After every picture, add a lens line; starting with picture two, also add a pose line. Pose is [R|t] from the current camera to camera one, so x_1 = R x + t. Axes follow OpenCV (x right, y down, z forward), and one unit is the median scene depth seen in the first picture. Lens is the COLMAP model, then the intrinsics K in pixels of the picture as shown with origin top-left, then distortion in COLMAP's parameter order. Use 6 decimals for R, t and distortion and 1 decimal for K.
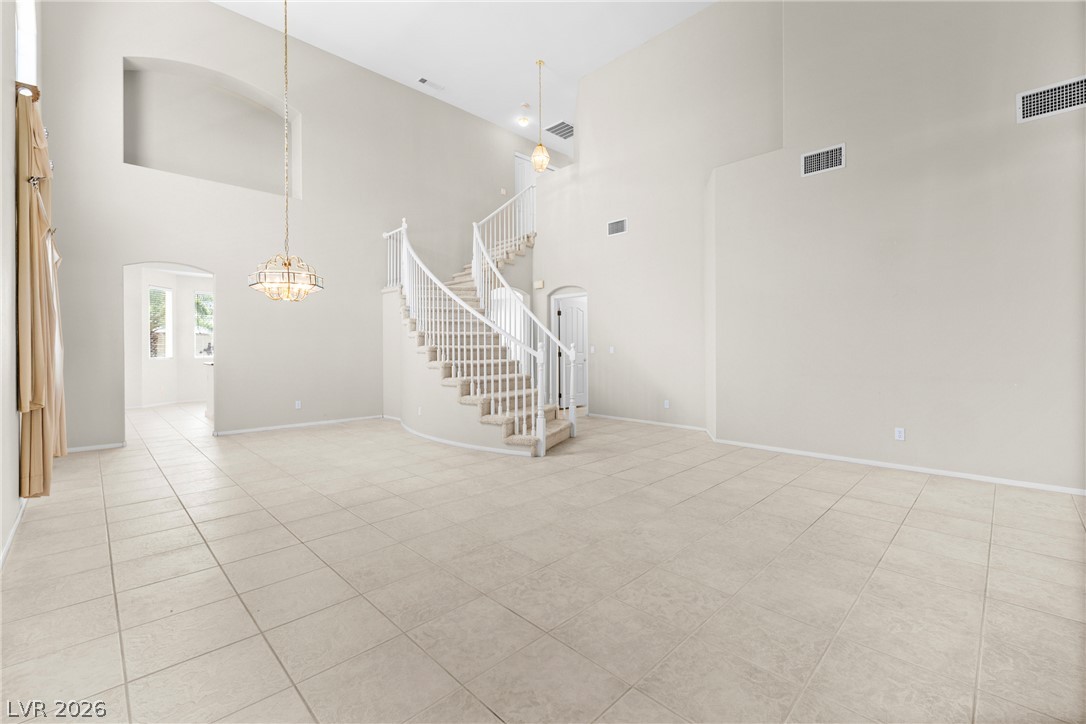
lens RADIAL K [[460.1, 0, 541.1], [0, 460.1, 355.7], [0, 0, 1]] dist [0.000949, 0.000787]
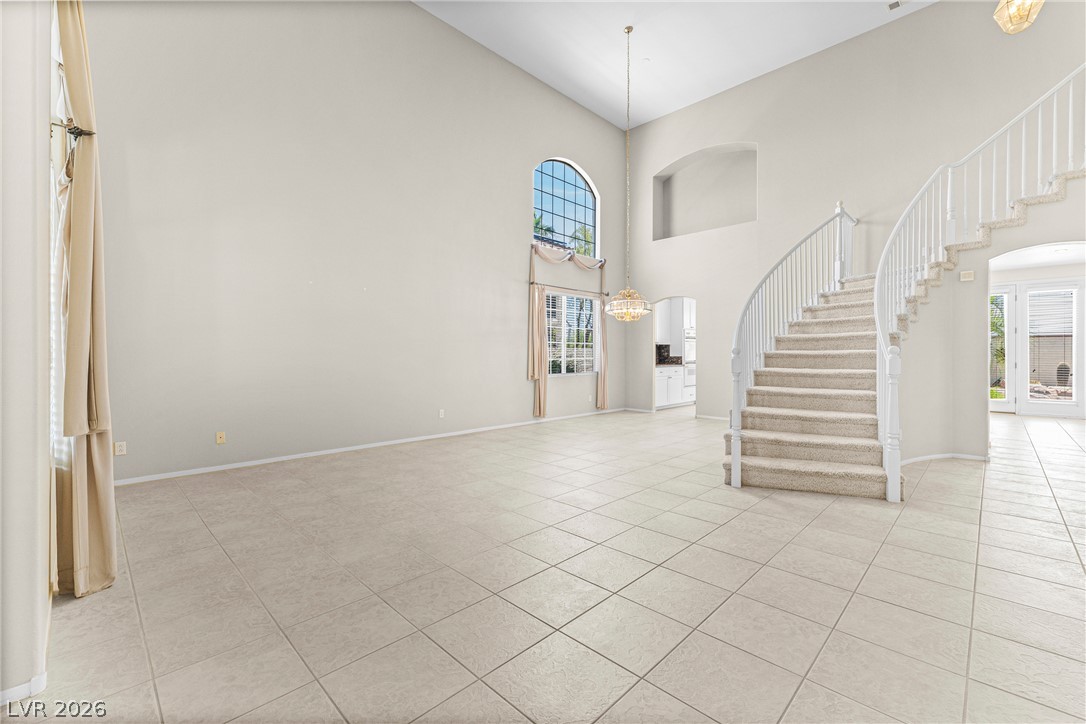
lens RADIAL K [[460.1, 0, 541.3], [0, 460.1, 356.0], [0, 0, 1]] dist [0.000949, 0.000787]
pose [[0.006495, 0.008635, -0.999942, 1.638567], [-0.014946, 0.999852, 0.008537, -0.028624], [0.999867, 0.014890, 0.006623, 1.313825]]
